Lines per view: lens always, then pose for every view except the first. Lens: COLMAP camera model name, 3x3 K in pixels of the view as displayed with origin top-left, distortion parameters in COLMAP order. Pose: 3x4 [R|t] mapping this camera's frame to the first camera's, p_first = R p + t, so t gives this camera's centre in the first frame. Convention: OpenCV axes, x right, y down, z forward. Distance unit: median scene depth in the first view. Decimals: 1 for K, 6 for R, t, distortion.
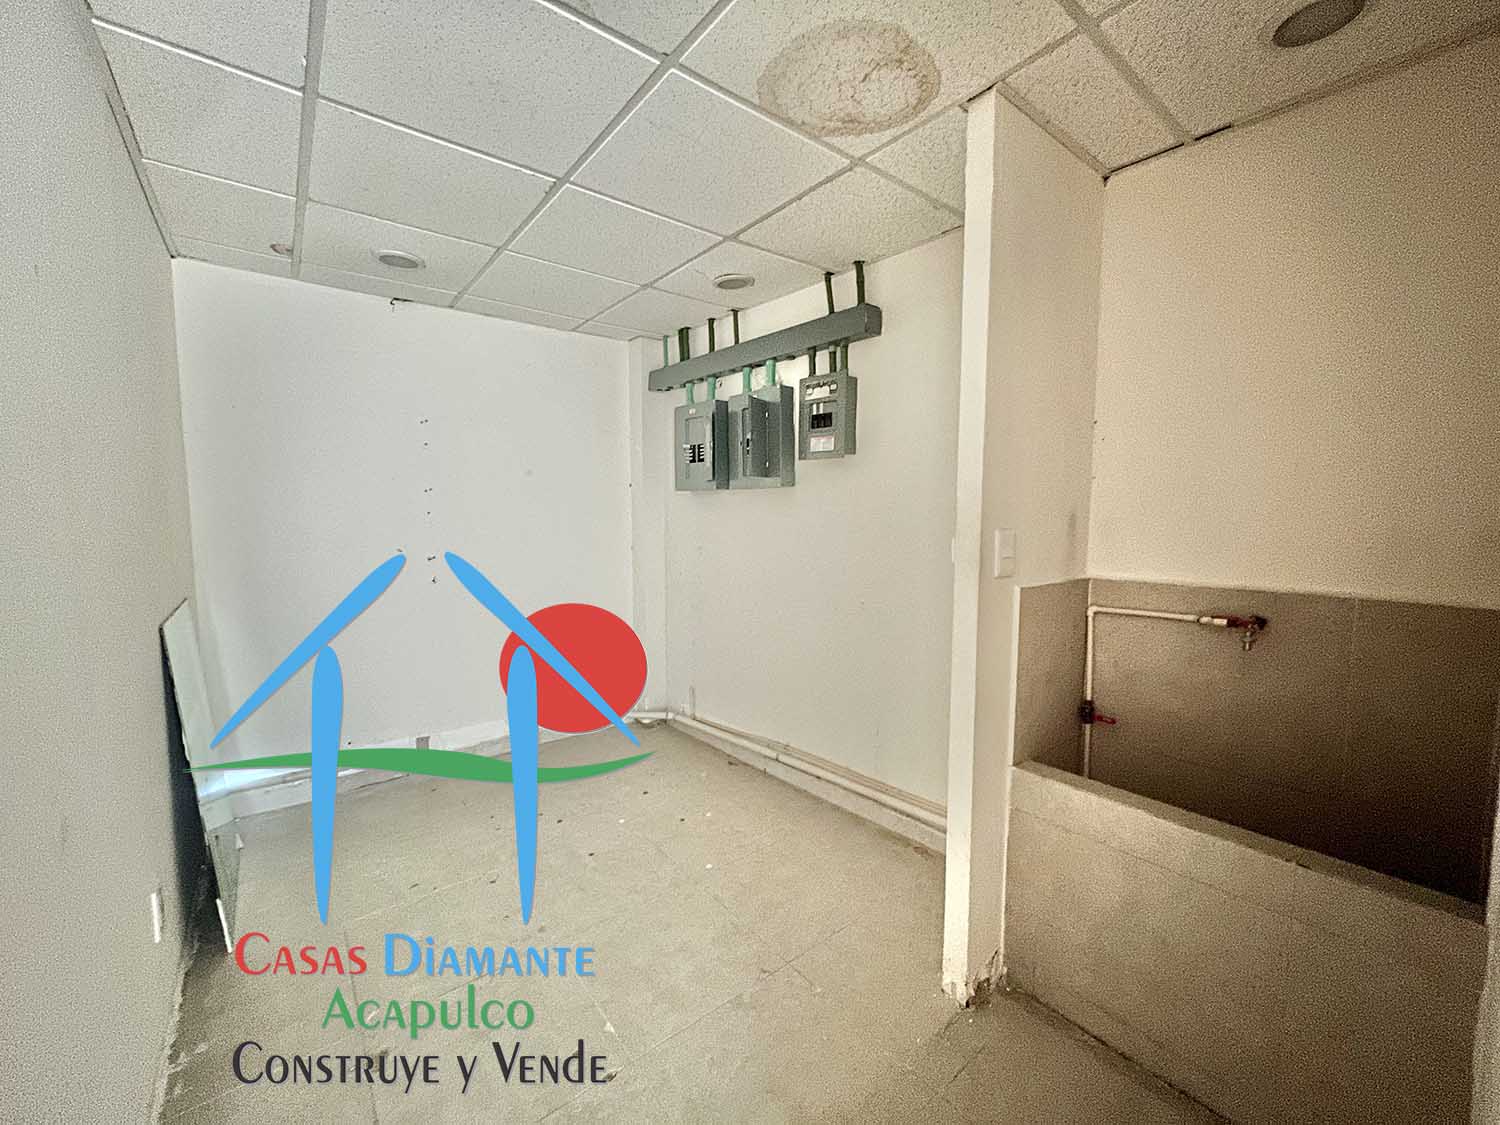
lens RADIAL K [[596.0, 0, 744.8], [0, 596.0, 559.9], [0, 0, 1]] dist [0.000442, 0.000155]
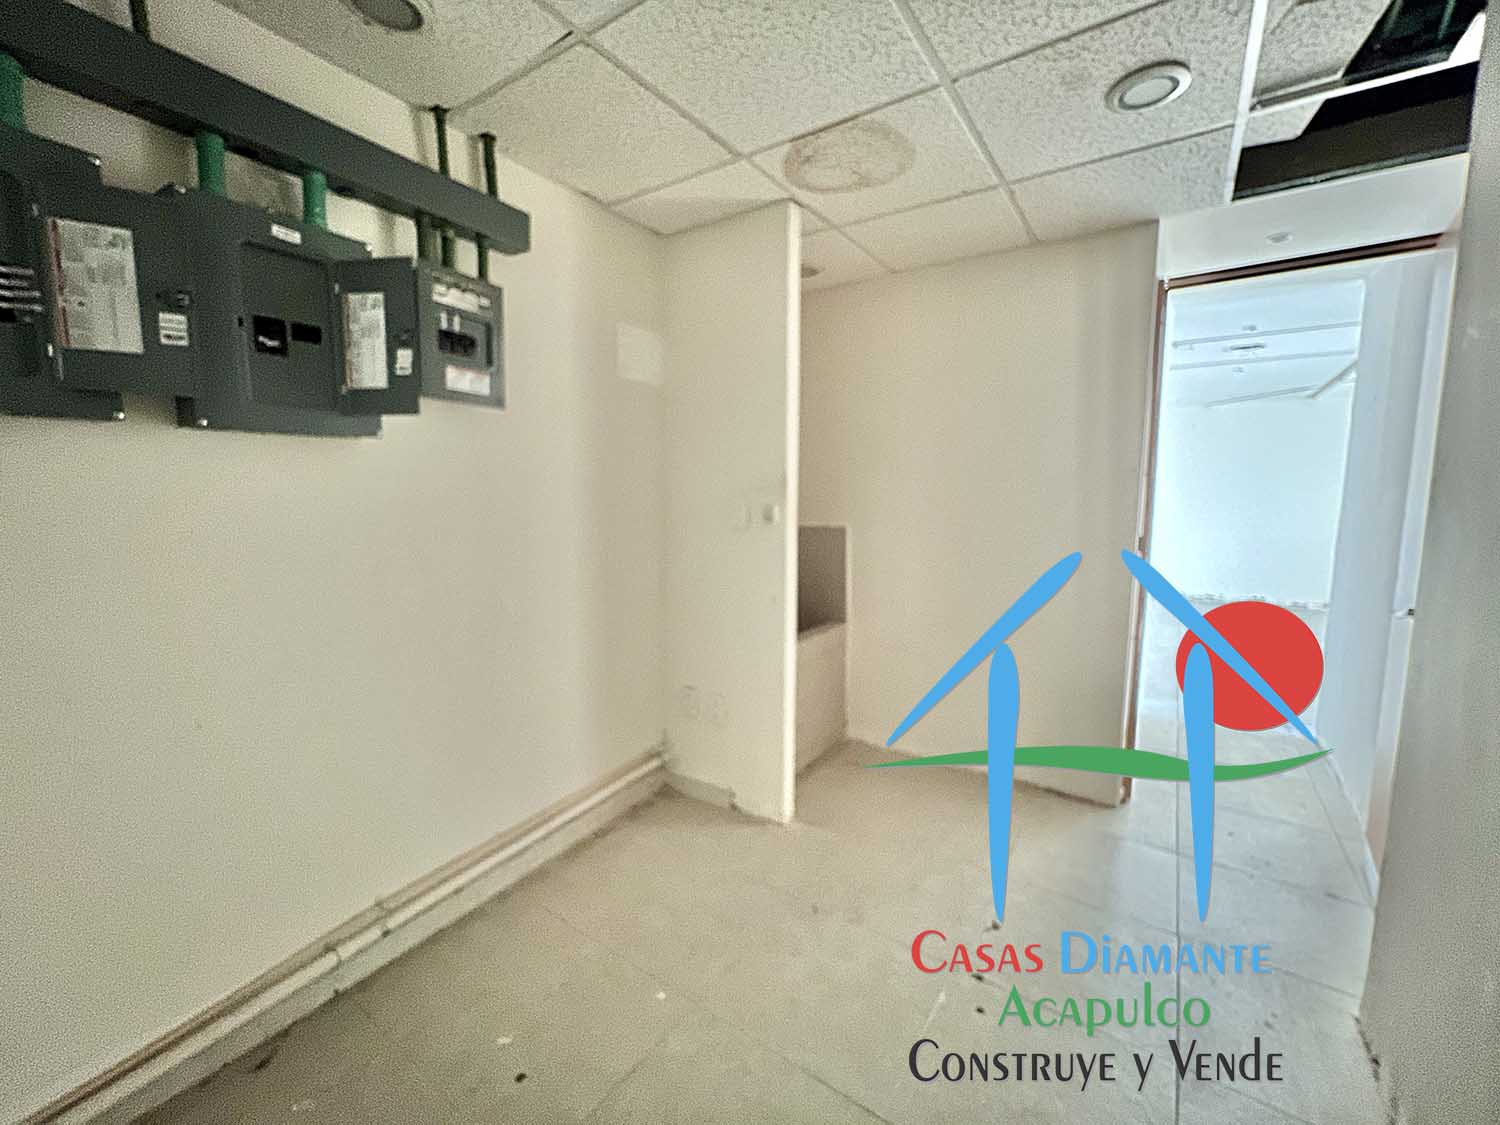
lens RADIAL K [[610.2, 0, 750.0], [0, 610.2, 562.5], [0, 0, 1]] dist [-0.000528, -0.000014]
pose [[-0.286134, -0.108929, 0.951978, -0.616730], [0.076212, 0.987782, 0.135933, -0.063783], [-0.955154, 0.111447, -0.274336, 0.901568]]
